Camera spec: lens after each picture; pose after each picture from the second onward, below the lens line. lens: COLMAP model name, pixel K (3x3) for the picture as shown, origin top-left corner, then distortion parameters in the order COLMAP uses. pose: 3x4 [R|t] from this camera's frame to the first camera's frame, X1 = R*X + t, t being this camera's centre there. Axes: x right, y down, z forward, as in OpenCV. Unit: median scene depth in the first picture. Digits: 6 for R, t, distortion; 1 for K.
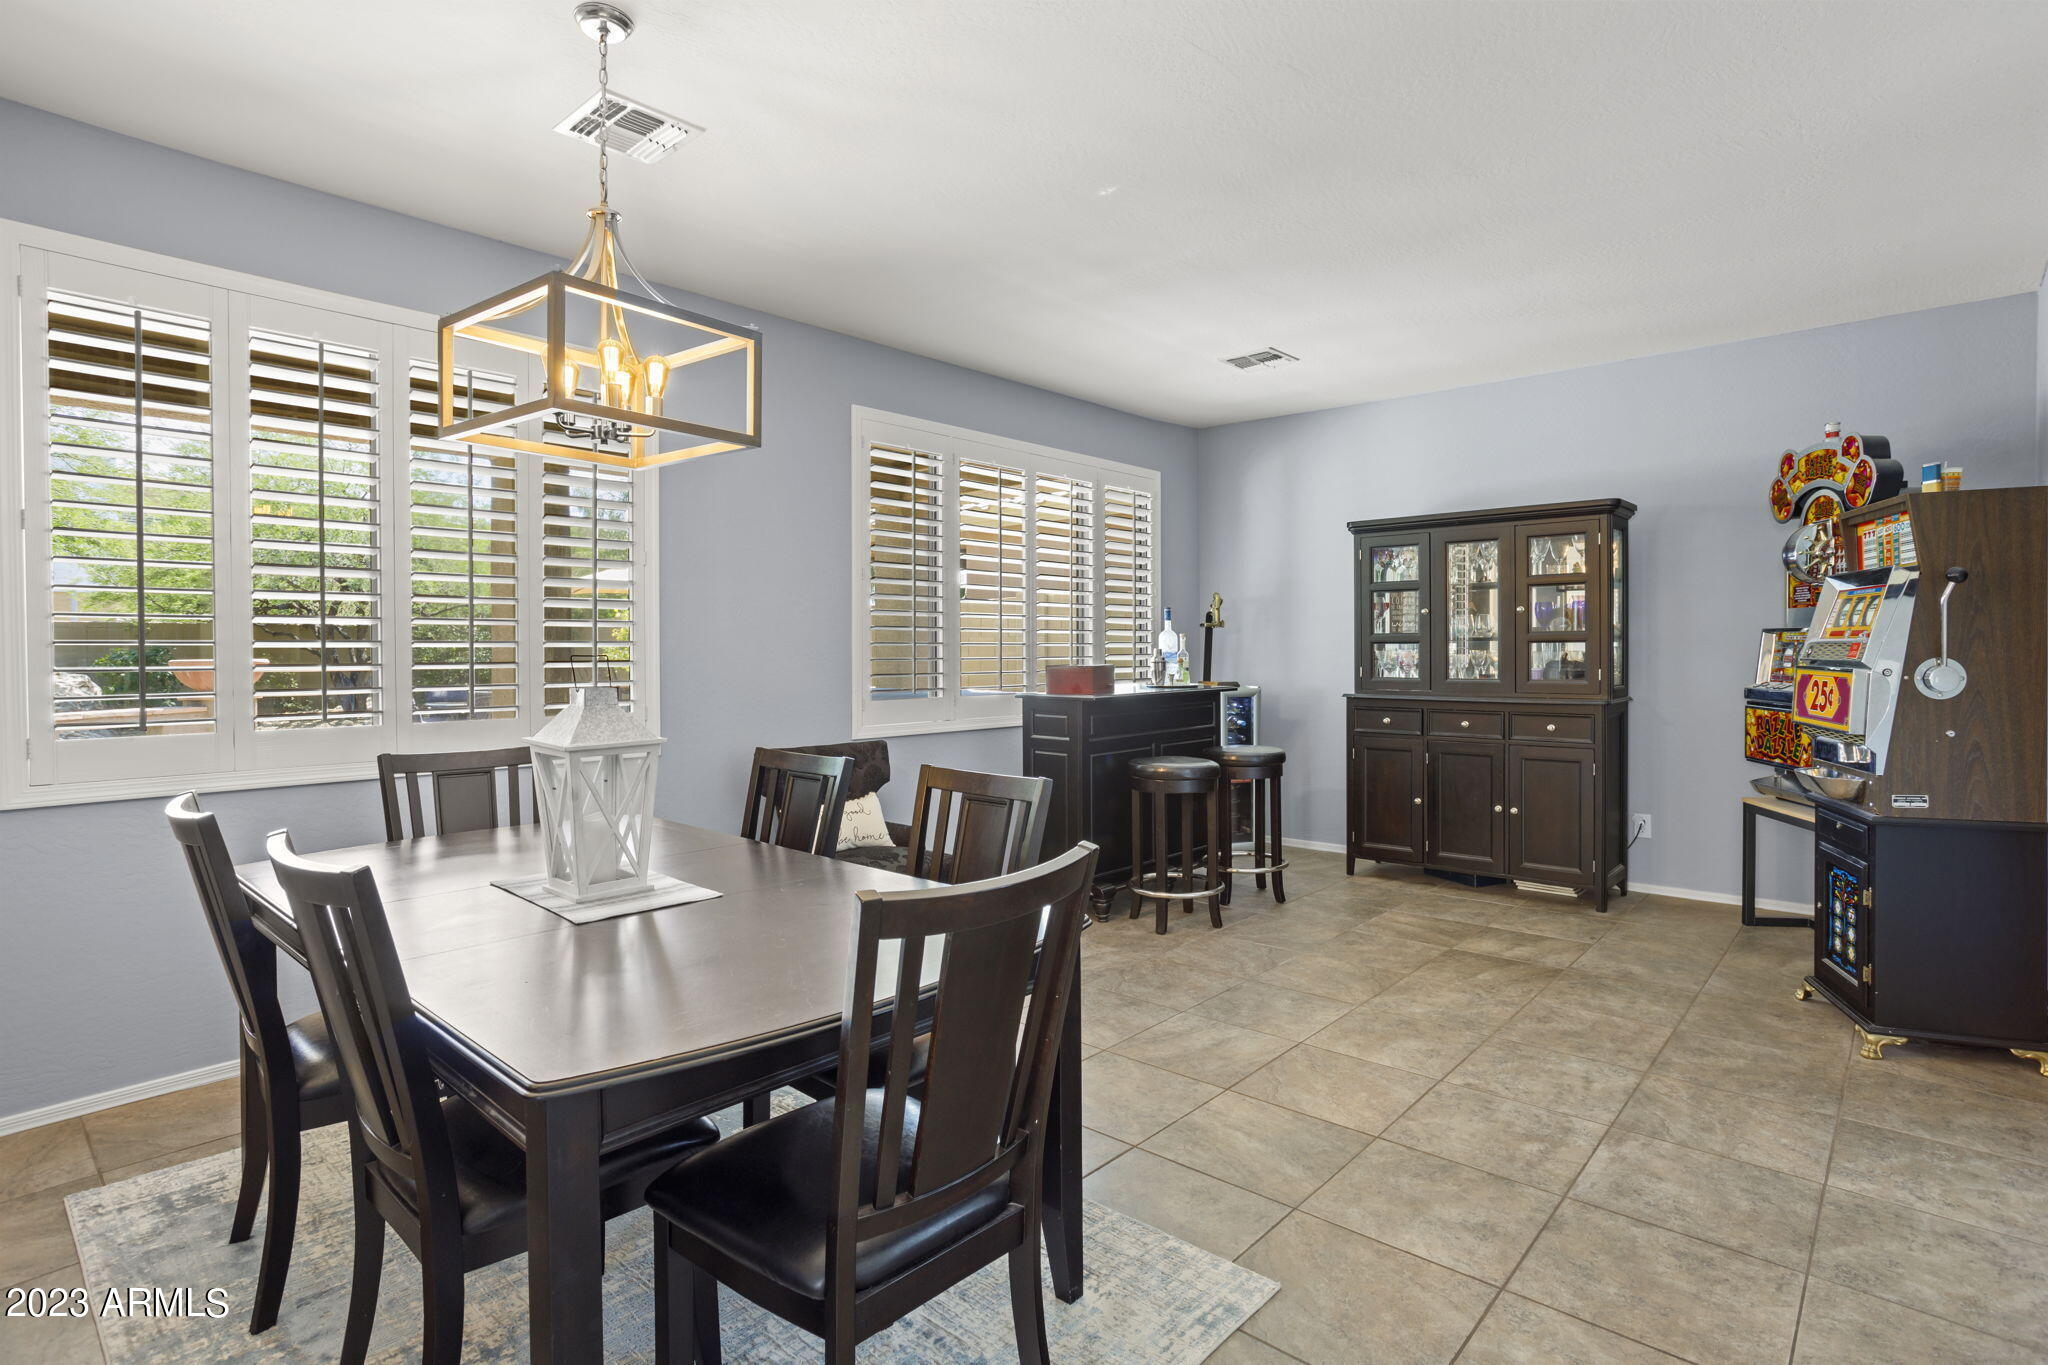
lens RADIAL K [[970.8, 0, 1032.7], [0, 970.8, 657.9], [0, 0, 1]] dist [-0.053117, 0.028468]
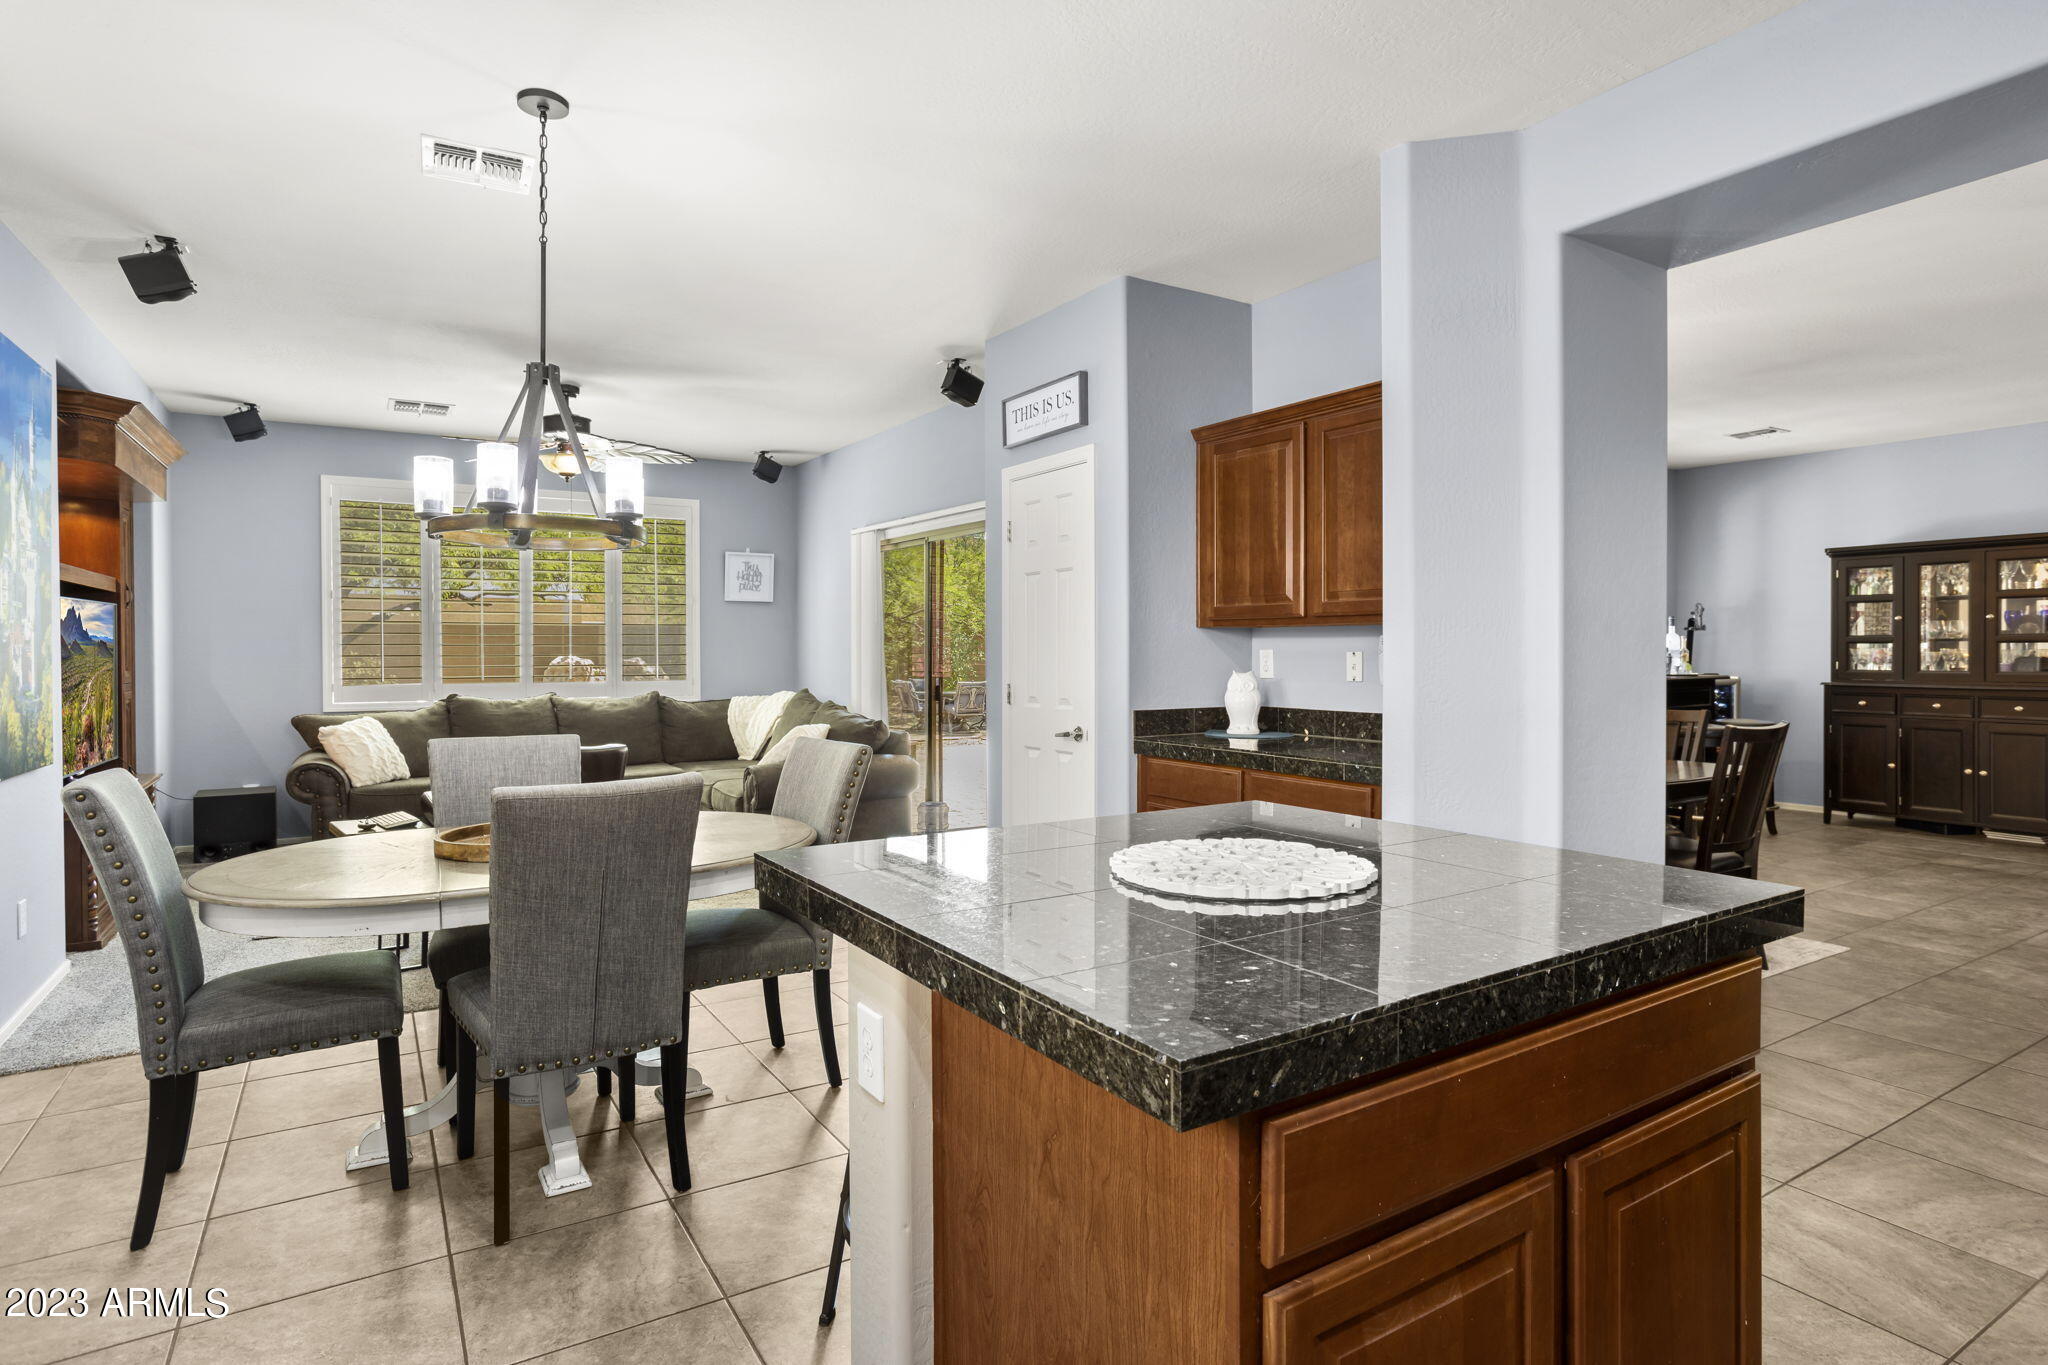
lens RADIAL K [[1080.4, 0, 1026.8], [0, 1080.4, 658.0], [0, 0, 1]] dist [-0.051917, 0.035506]
pose [[0.962929, 0.005182, -0.269704, -0.325929], [-0.005325, 0.999986, 0.000198, 0.010551], [0.269701, 0.001245, 0.962943, -0.665503]]
